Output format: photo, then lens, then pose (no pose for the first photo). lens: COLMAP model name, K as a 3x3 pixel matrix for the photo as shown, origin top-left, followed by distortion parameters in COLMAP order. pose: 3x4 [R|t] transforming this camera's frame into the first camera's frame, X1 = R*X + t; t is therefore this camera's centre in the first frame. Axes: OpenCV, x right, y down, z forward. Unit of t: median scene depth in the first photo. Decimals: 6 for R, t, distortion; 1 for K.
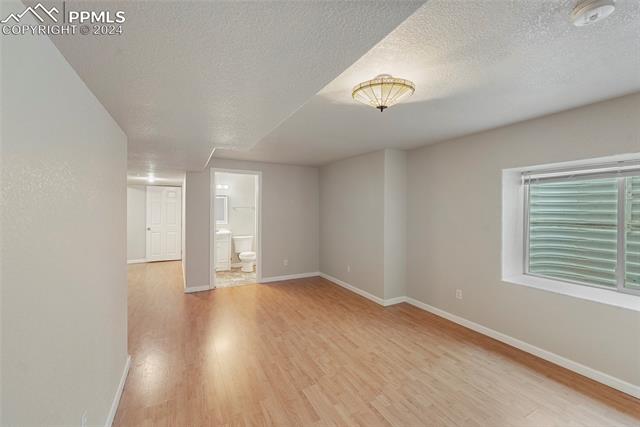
lens RADIAL K [[257.4, 0, 320.0], [0, 257.4, 213.5], [0, 0, 1]] dist [0.002243, 0.000101]
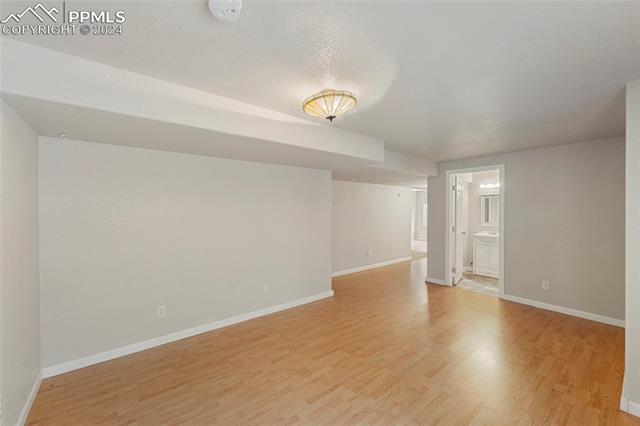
lens RADIAL K [[257.4, 0, 320.0], [0, 257.4, 213.0], [0, 0, 1]] dist [0.002243, 0.000101]
pose [[0.179217, 0.008476, -0.983773, 0.688151], [-0.019697, 0.999793, 0.005026, 0.001278], [0.983612, 0.018477, 0.179346, 0.390708]]
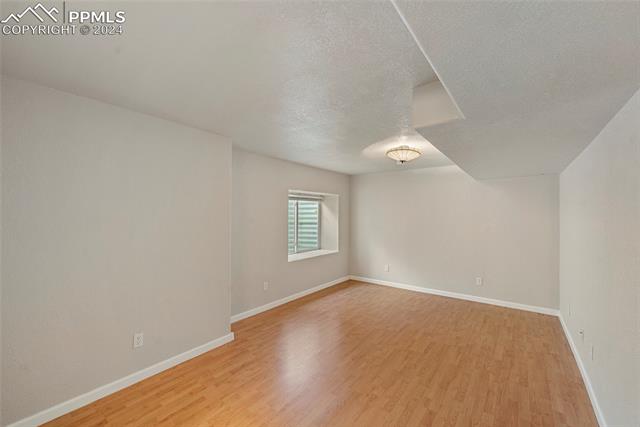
lens RADIAL K [[257.4, 0, 320.0], [0, 257.4, 213.5], [0, 0, 1]] dist [0.002243, 0.000101]
pose [[-0.401618, 0.002413, 0.915804, -0.632750], [0.013432, 0.999904, 0.003255, -0.024736], [-0.915709, 0.013608, -0.401612, 1.182906]]
